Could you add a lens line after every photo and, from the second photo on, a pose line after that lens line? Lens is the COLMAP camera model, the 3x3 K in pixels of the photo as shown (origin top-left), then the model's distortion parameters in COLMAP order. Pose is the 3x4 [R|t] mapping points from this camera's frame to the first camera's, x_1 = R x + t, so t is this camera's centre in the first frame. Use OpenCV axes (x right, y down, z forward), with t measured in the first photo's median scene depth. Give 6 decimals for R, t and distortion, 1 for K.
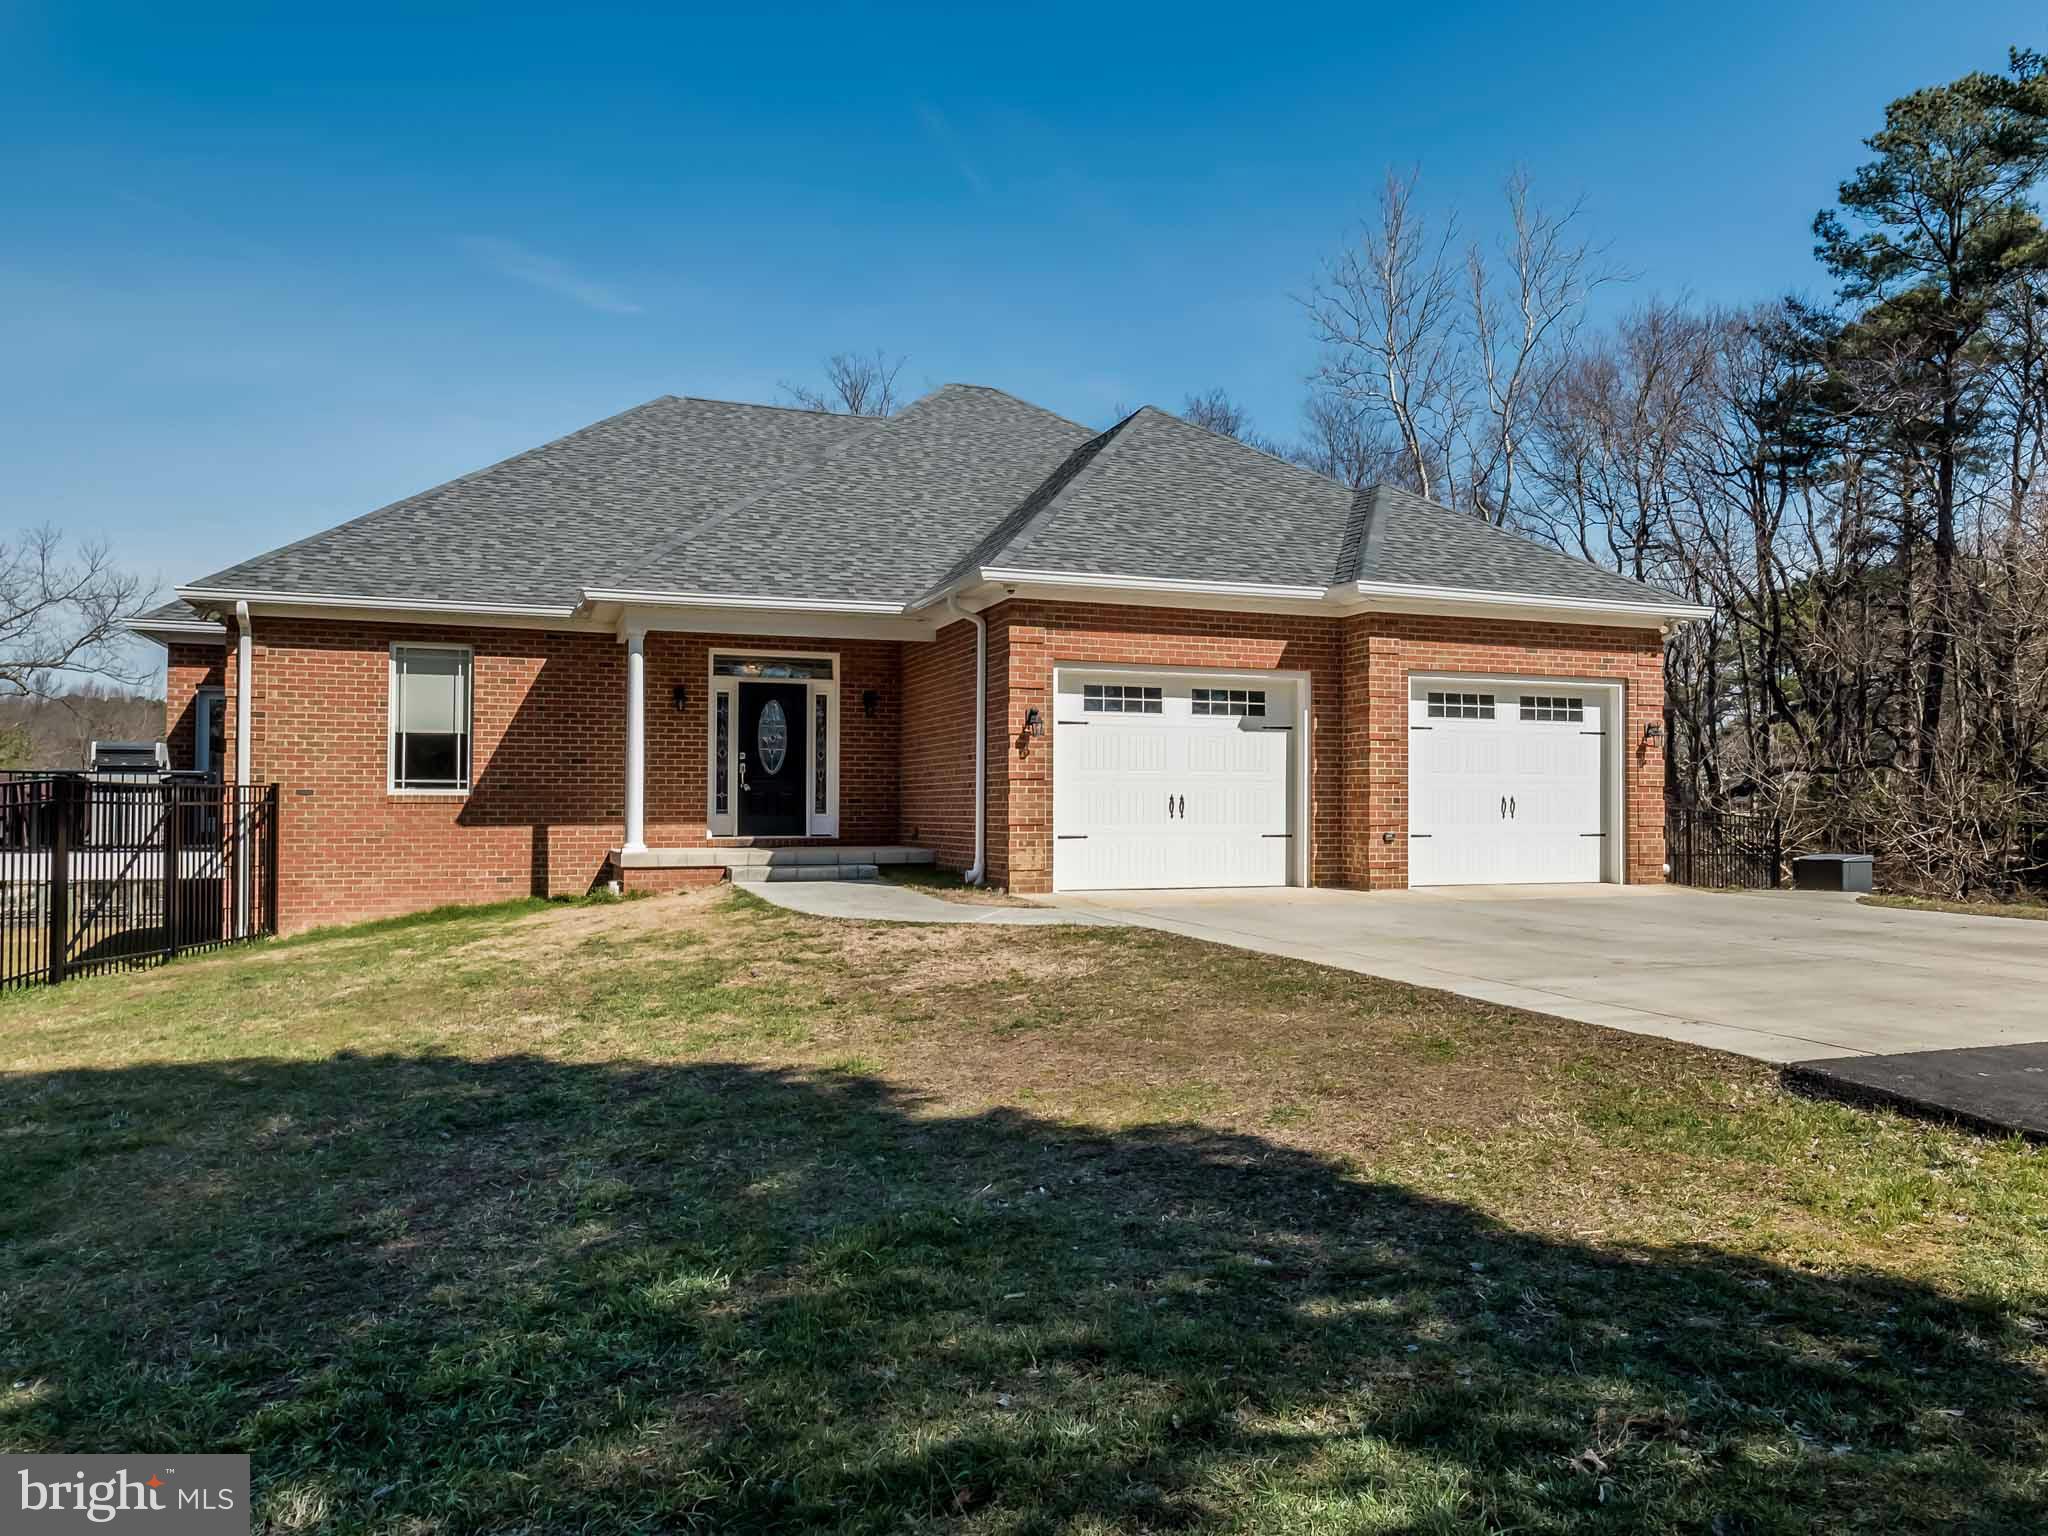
lens RADIAL K [[1292.8, 0, 1024.0], [0, 1292.8, 768.0], [0, 0, 1]] dist [0.001761, 0.000961]
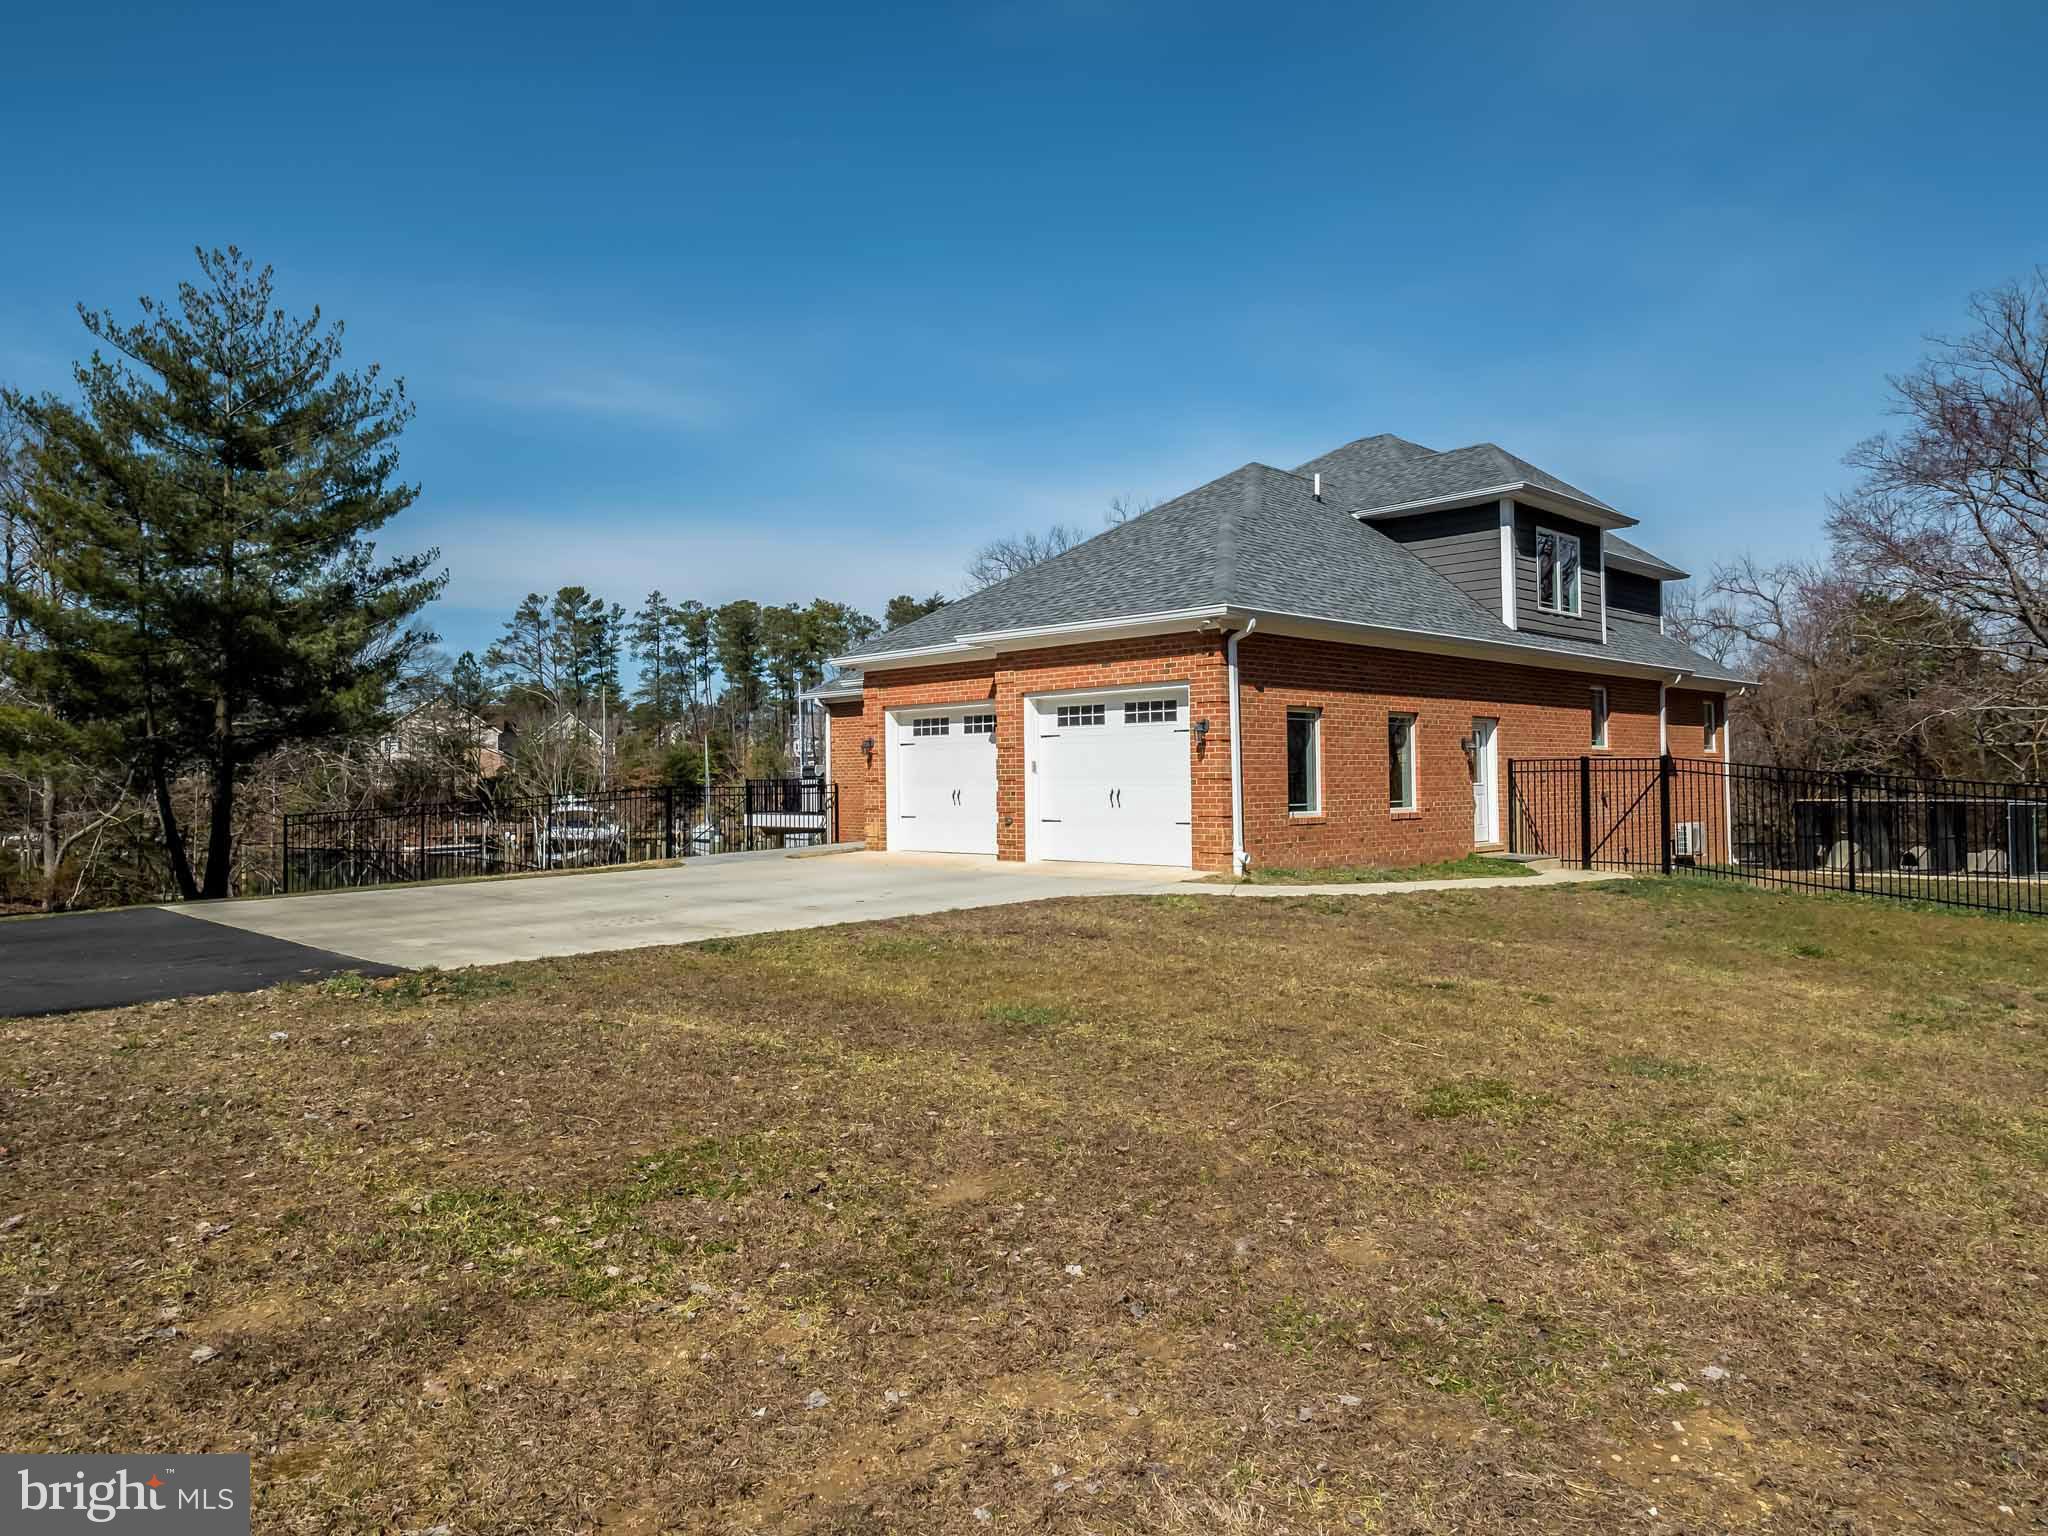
lens RADIAL K [[1292.8, 0, 1024.0], [0, 1292.8, 768.0], [0, 0, 1]] dist [0.001761, 0.000961]
pose [[0.431607, -0.018420, -0.901874, 1.398205], [0.034533, 0.999396, -0.003886, 0.004170], [0.901401, -0.029467, 0.431982, 0.416129]]
